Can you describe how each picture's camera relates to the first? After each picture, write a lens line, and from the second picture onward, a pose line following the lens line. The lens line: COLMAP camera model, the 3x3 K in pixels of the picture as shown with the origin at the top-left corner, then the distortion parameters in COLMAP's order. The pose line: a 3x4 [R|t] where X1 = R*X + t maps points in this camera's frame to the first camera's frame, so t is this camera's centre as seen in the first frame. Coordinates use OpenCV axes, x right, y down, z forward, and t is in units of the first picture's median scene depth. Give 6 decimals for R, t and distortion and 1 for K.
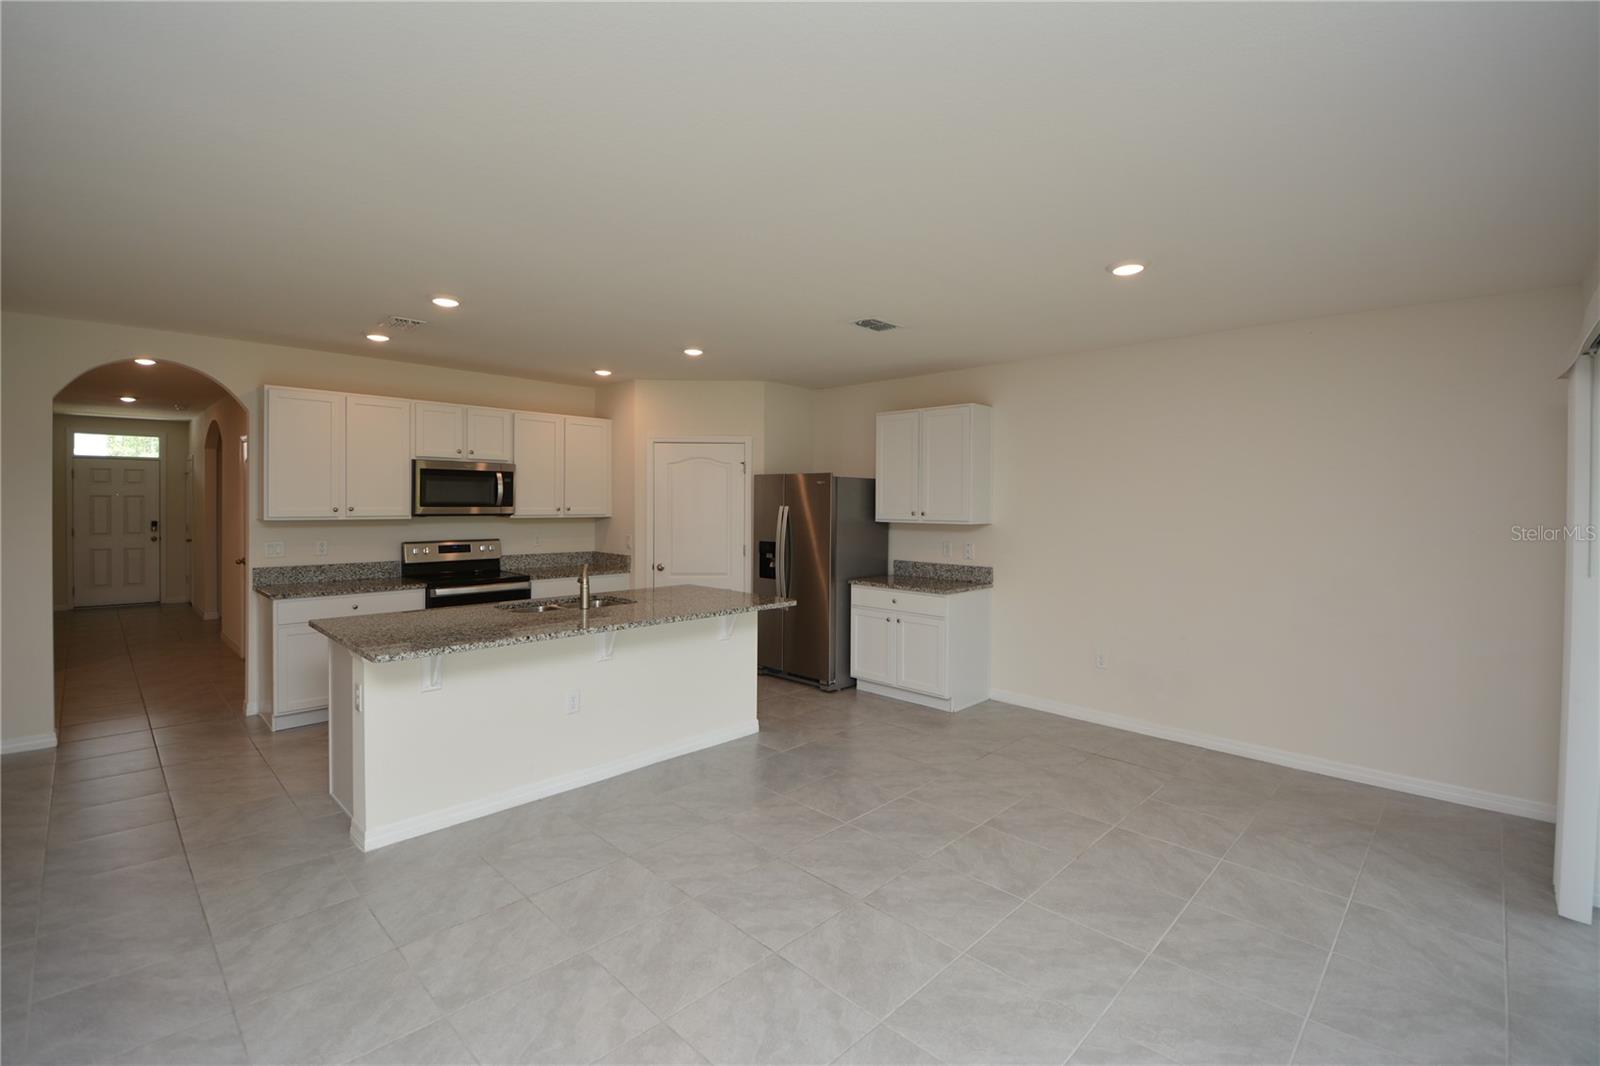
lens RADIAL K [[703.2, 0, 798.4], [0, 703.2, 507.2], [0, 0, 1]] dist [0.007991, -0.017494]
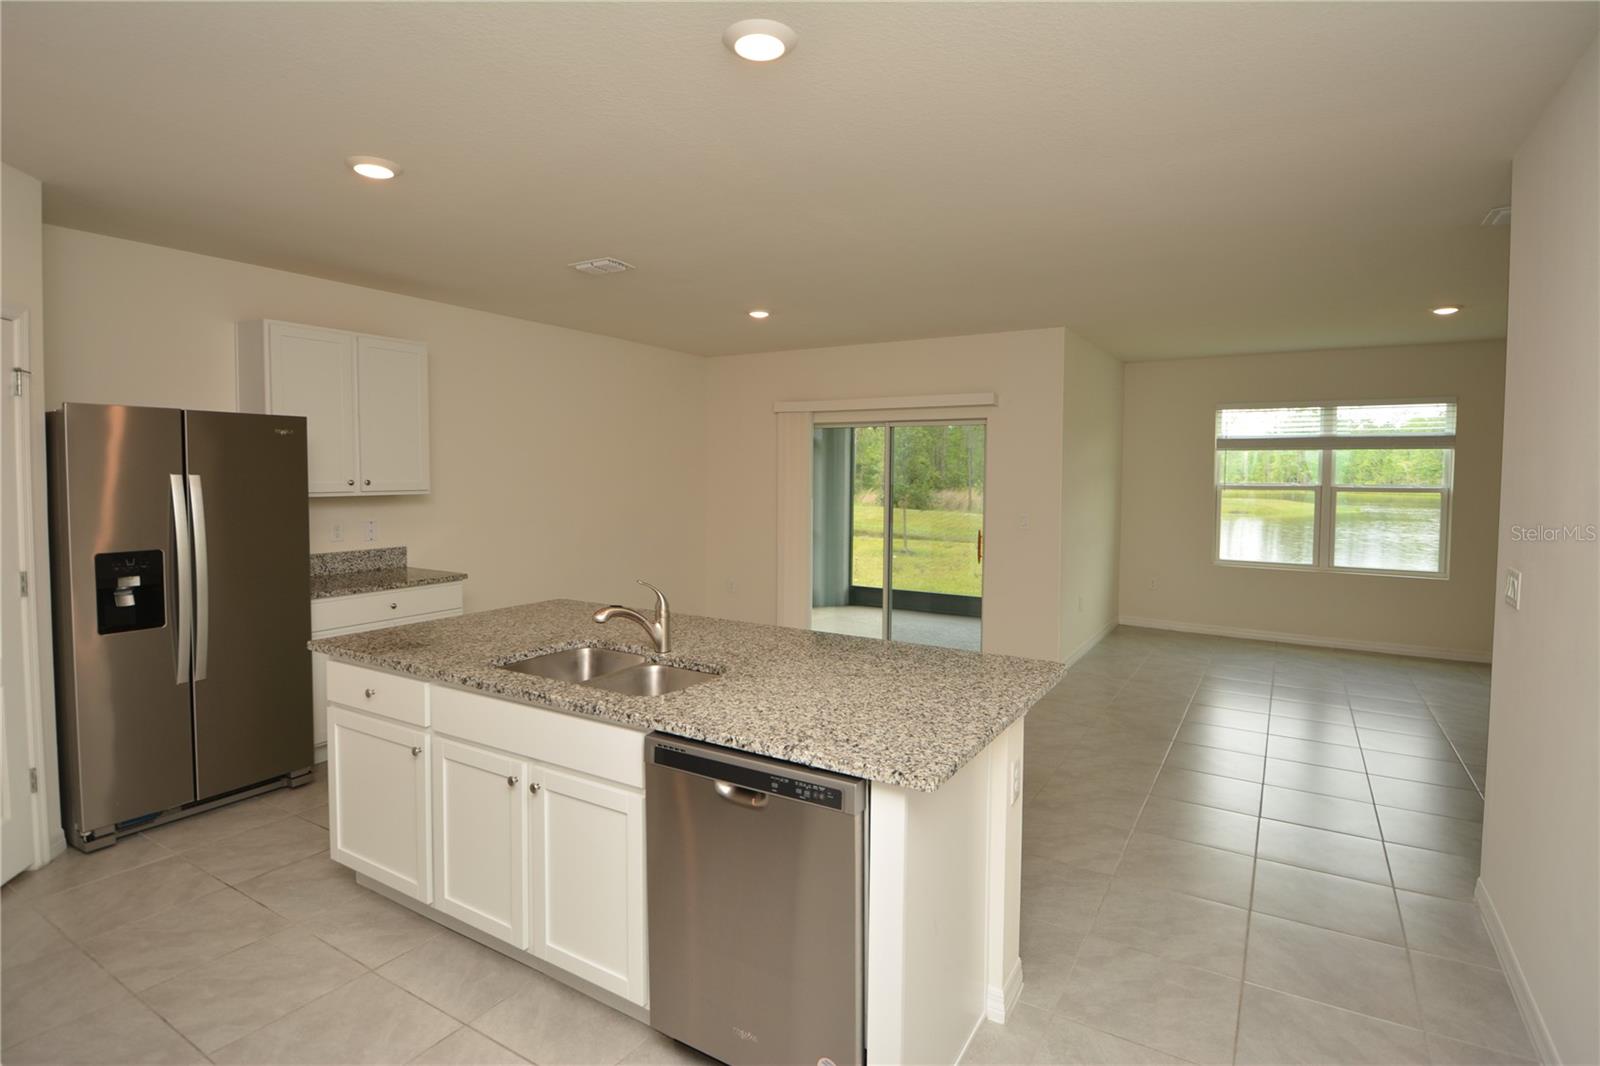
lens RADIAL K [[799.5, 0, 796.8], [0, 799.5, 511.4], [0, 0, 1]] dist [0.013974, -0.023036]
pose [[-0.223727, -0.058806, 0.972876, -0.742970], [-0.000436, 0.998184, 0.060236, -0.011040], [-0.974652, 0.013052, -0.223346, 0.786778]]
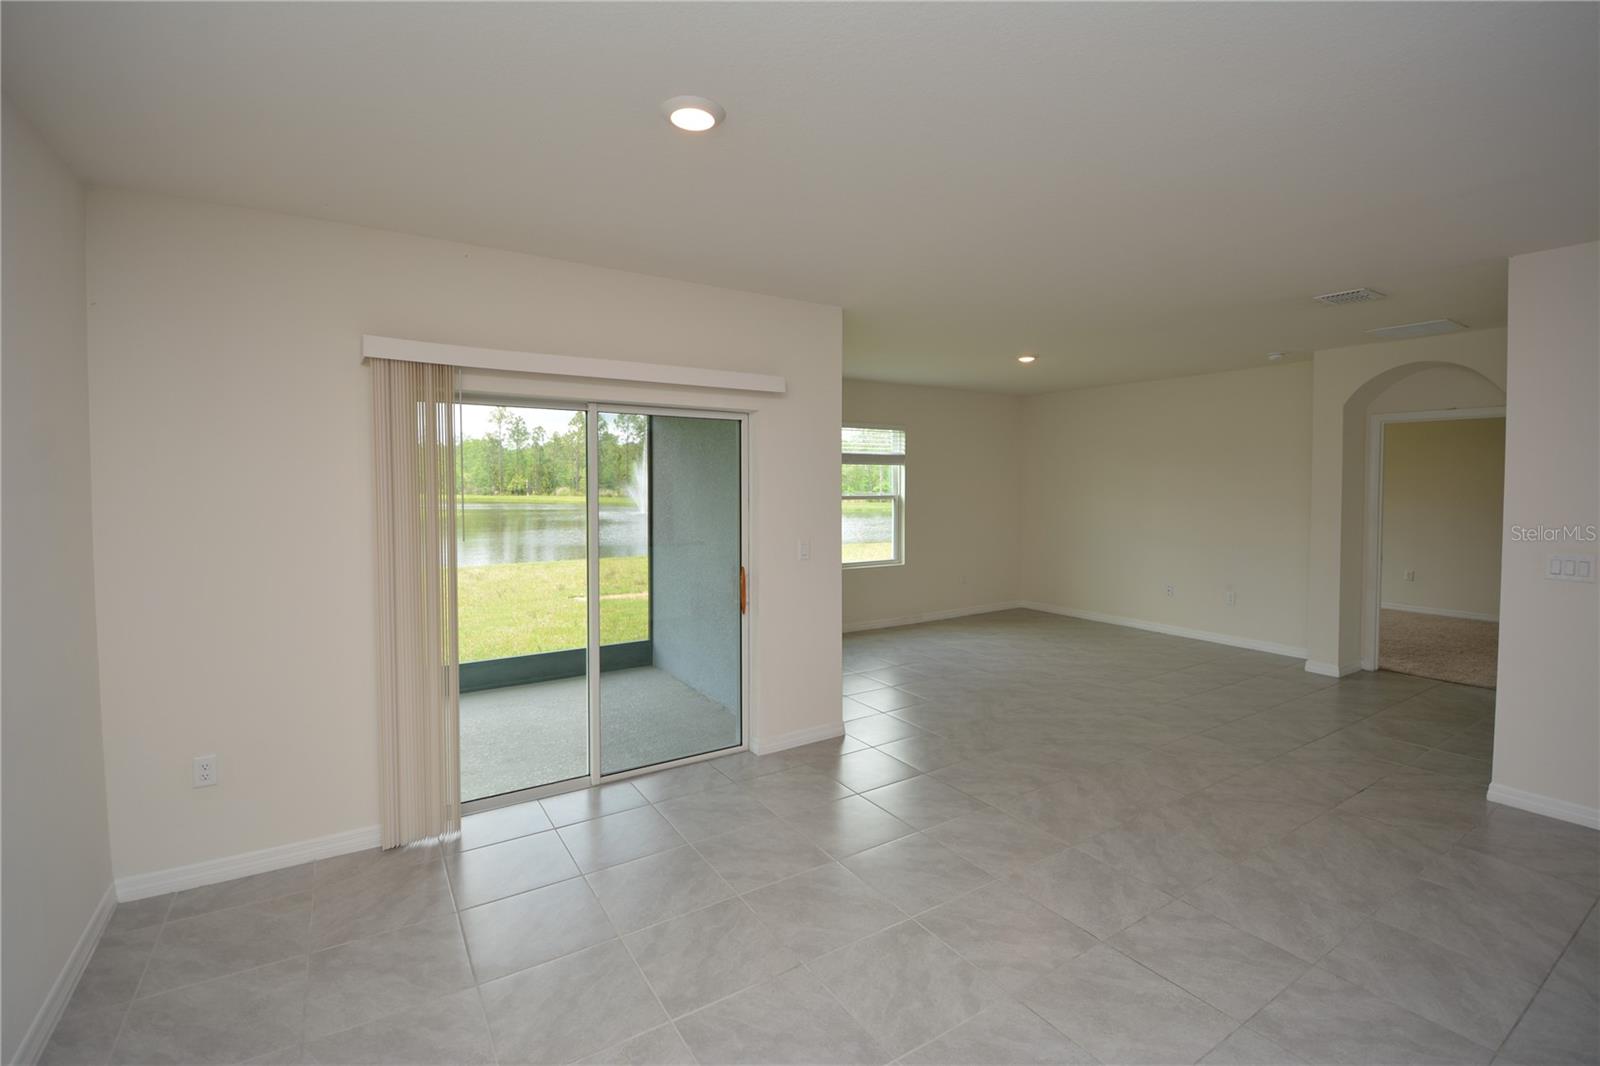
lens RADIAL K [[703.2, 0, 801.1], [0, 703.2, 504.1], [0, 0, 1]] dist [0.007991, -0.017494]
pose [[-0.974925, -0.016315, 0.221935, 0.134501], [-0.008024, 0.999238, 0.038205, -0.007606], [-0.222389, 0.035466, -0.974313, 0.966916]]
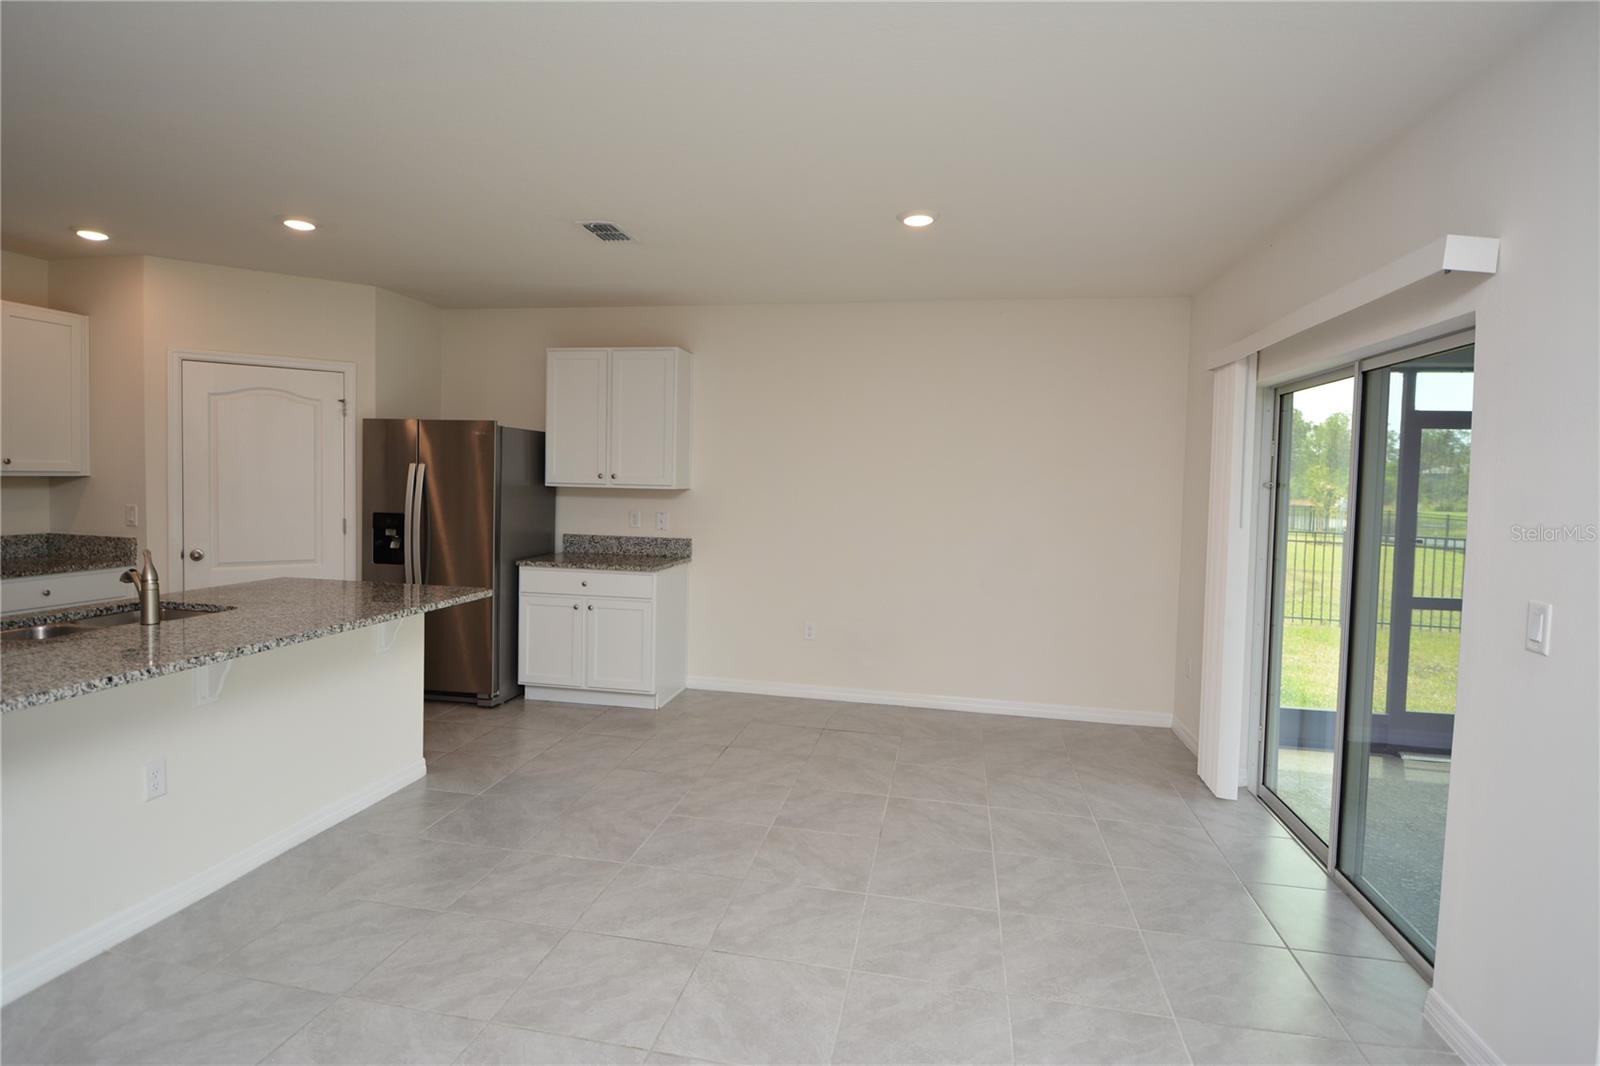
lens RADIAL K [[799.5, 0, 799.2], [0, 799.5, 508.7], [0, 0, 1]] dist [0.013974, -0.023036]
pose [[0.835522, -0.008804, 0.549386, -0.162663], [-0.013460, 0.999244, 0.036484, 0.010418], [-0.549292, -0.037878, 0.834772, 0.100107]]
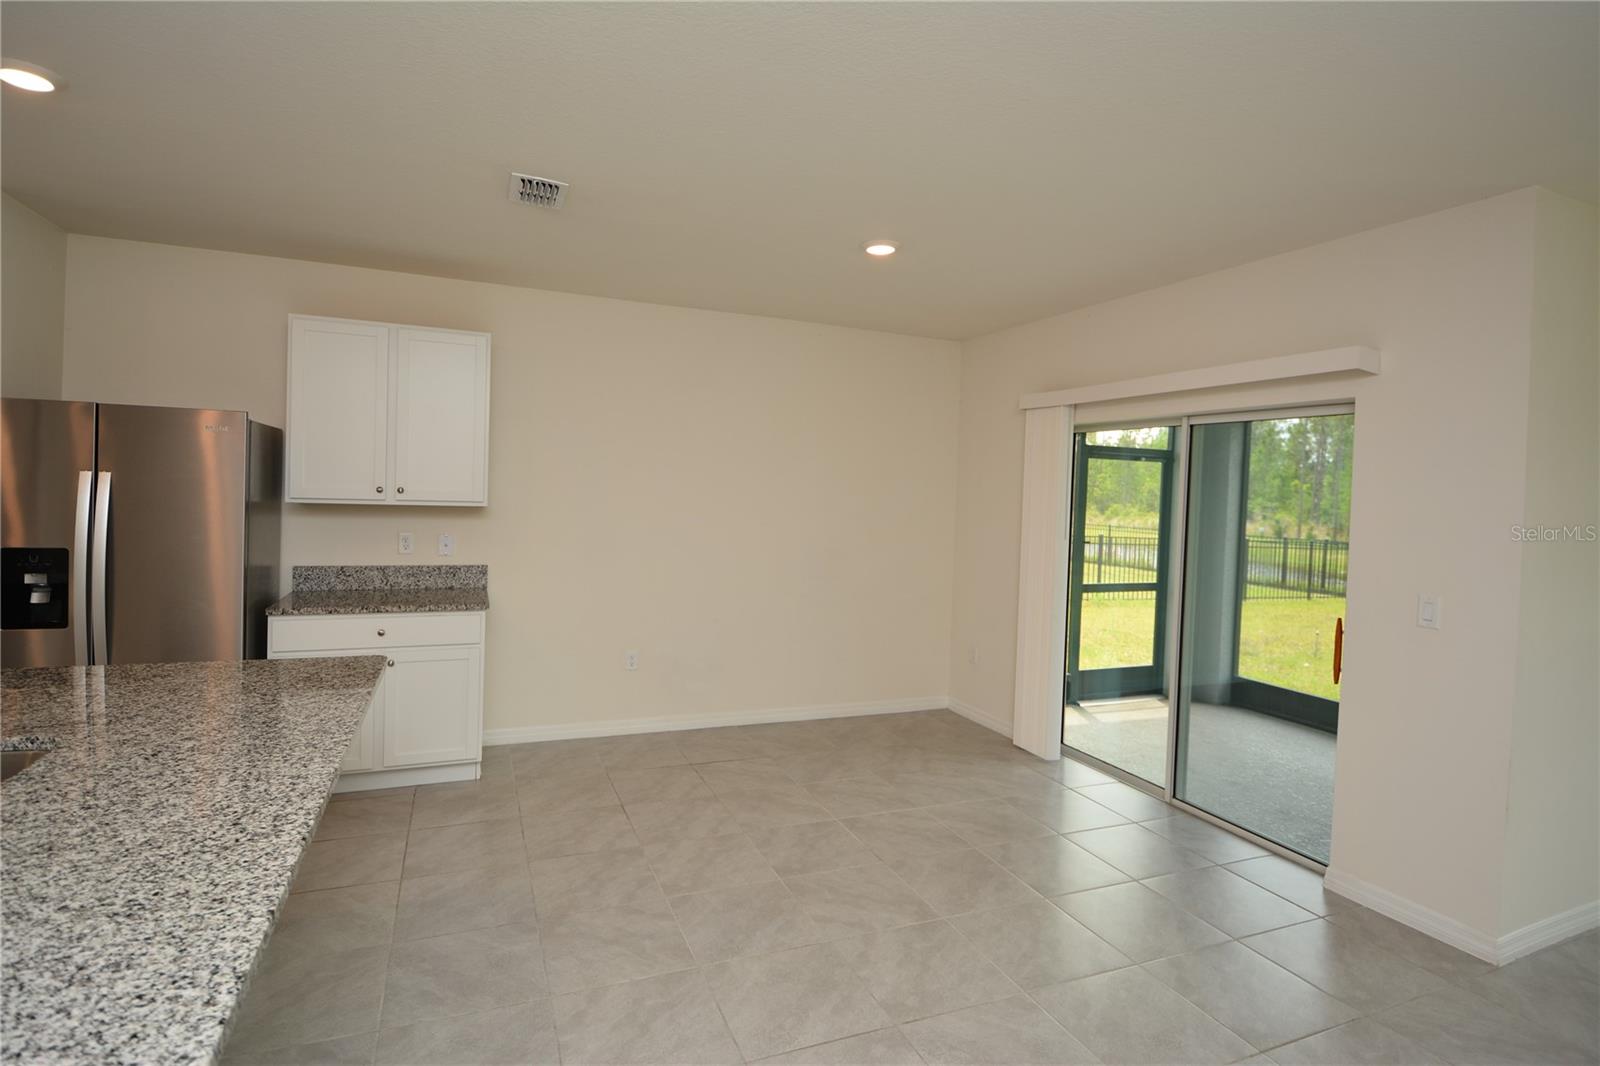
lens RADIAL K [[799.5, 0, 794.7], [0, 799.5, 513.0], [0, 0, 1]] dist [0.013974, -0.023036]
pose [[0.393713, -0.022554, 0.918957, -0.364796], [-0.024609, 0.999082, 0.035064, -0.004465], [-0.918904, -0.036420, 0.392797, 0.399434]]
